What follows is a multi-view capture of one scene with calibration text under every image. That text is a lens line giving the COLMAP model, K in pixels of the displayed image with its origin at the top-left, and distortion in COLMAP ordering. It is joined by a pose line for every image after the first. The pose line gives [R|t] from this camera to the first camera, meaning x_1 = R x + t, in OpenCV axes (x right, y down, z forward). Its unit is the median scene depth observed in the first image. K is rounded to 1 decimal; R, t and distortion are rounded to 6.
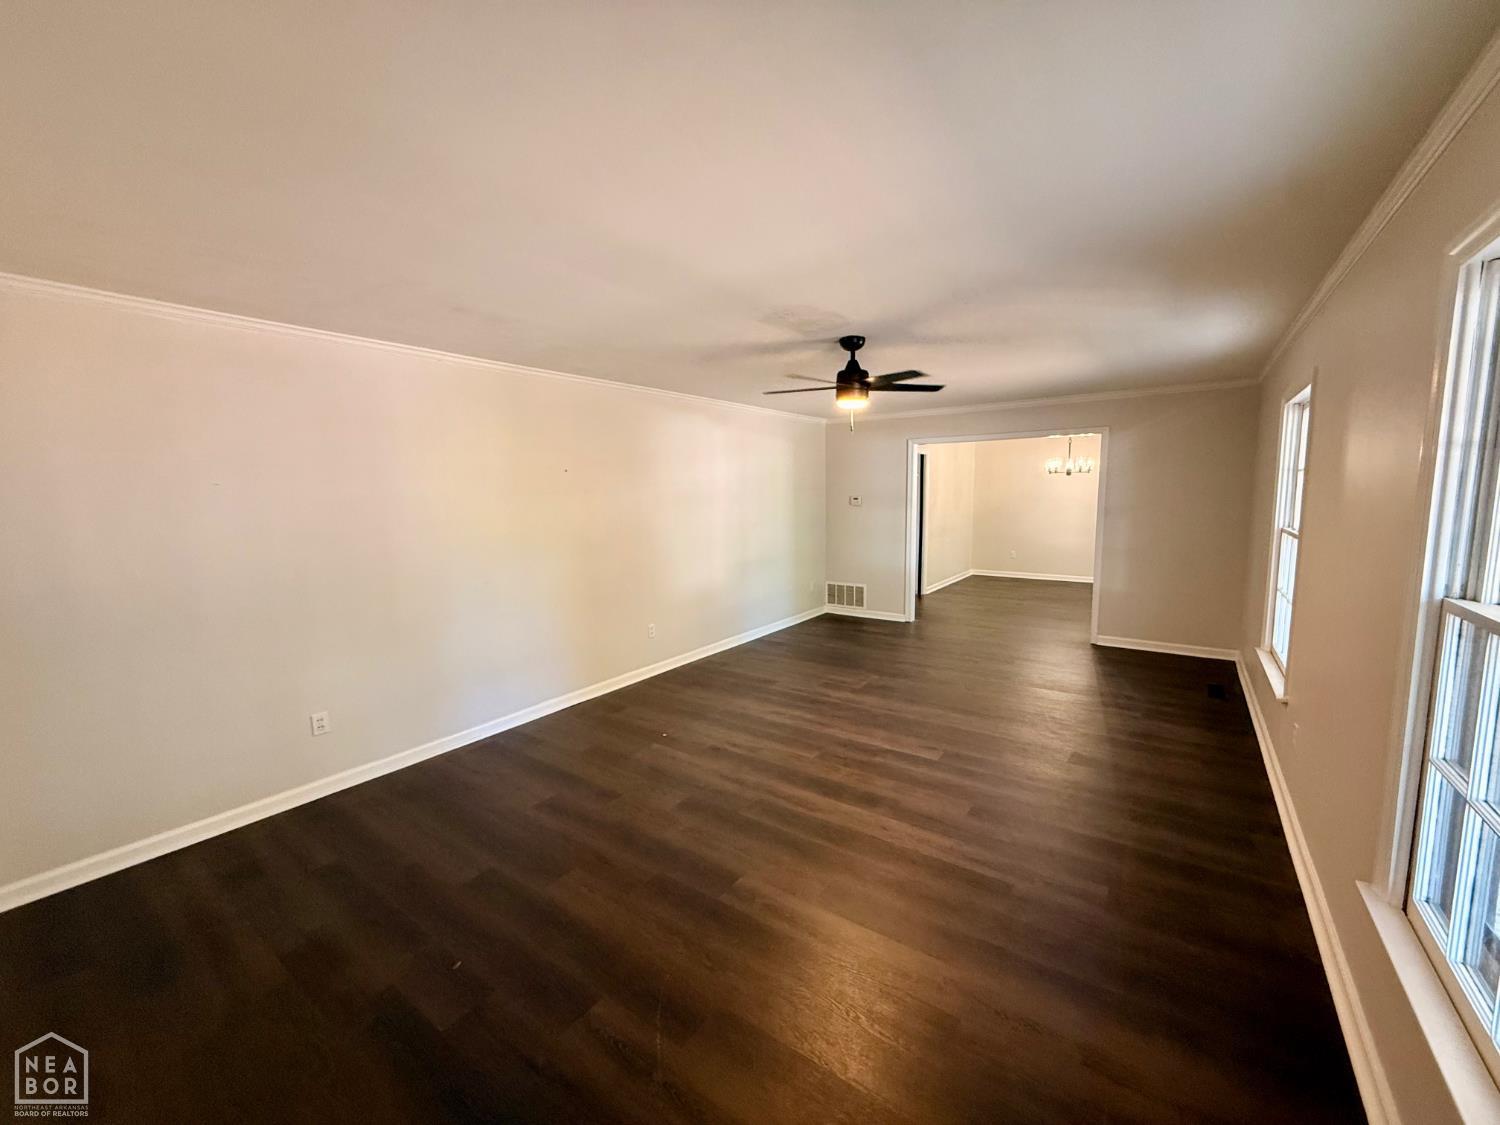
lens RADIAL K [[596.8, 0, 744.3], [0, 596.8, 563.1], [0, 0, 1]] dist [-0.001215, 0.000415]
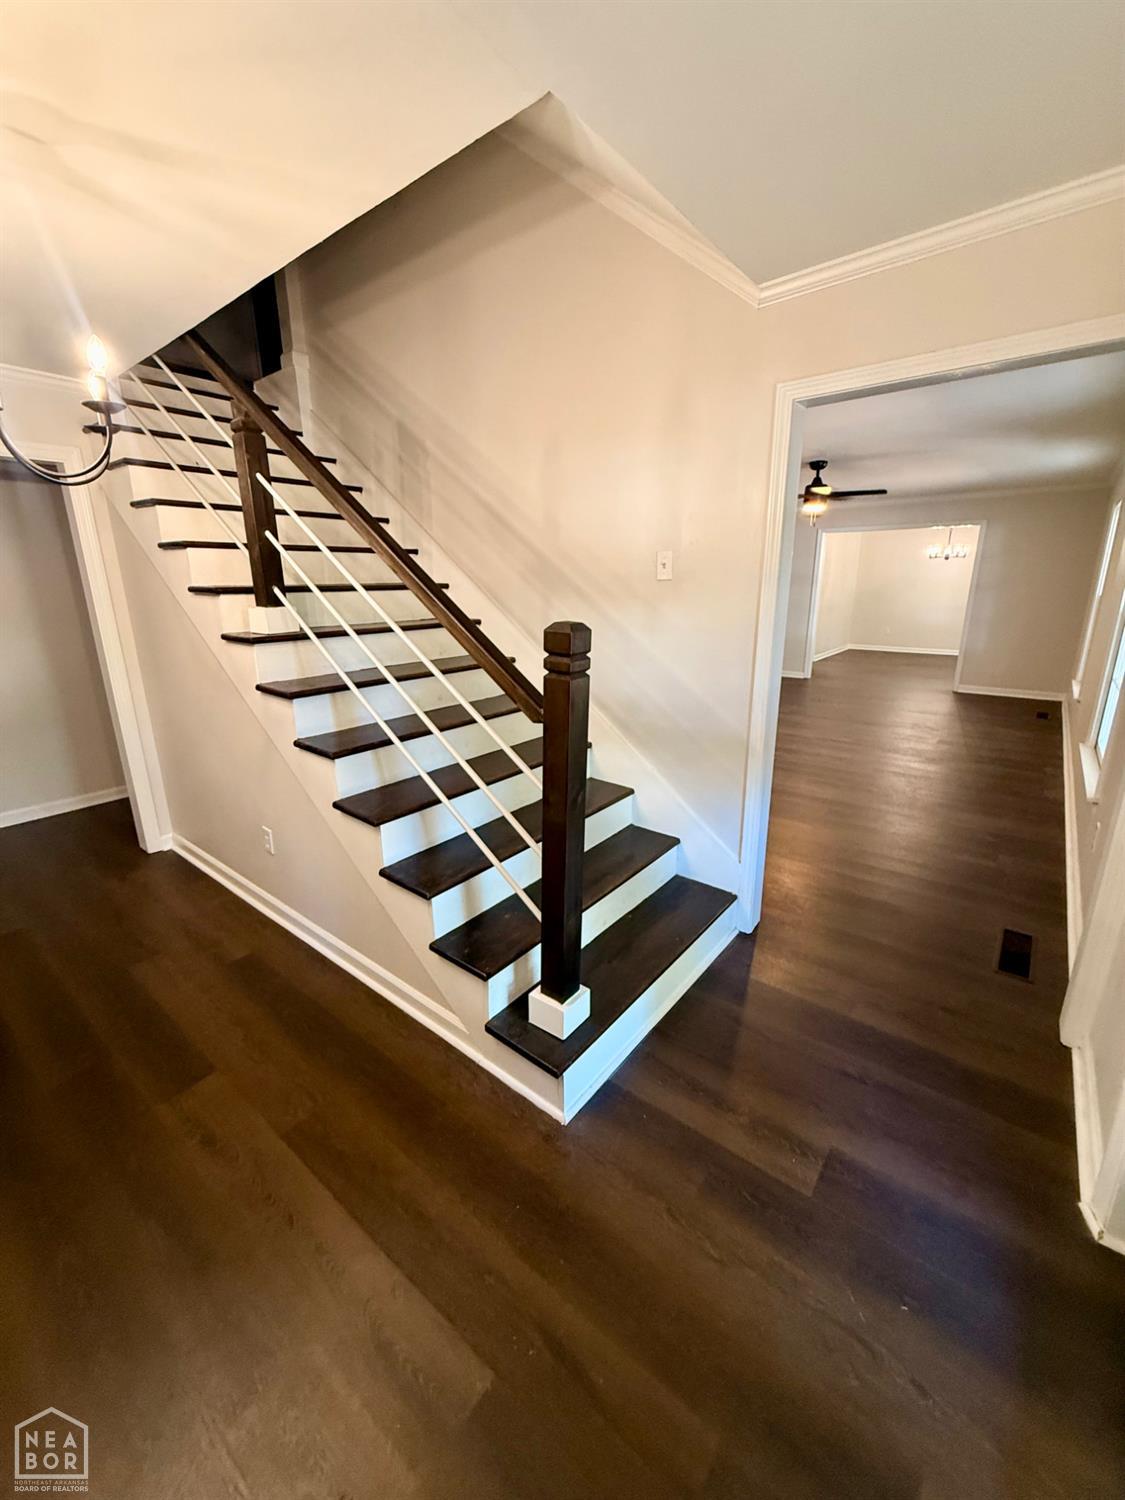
lens RADIAL K [[596.8, 0, 562.5], [0, 596.8, 750.0], [0, 0, 1]] dist [-0.001215, 0.000415]
pose [[0.999140, 0.017220, -0.037722, -0.237702], [-0.010893, 0.986744, 0.161919, 0.059317], [0.040010, -0.161369, 0.986083, -0.369758]]
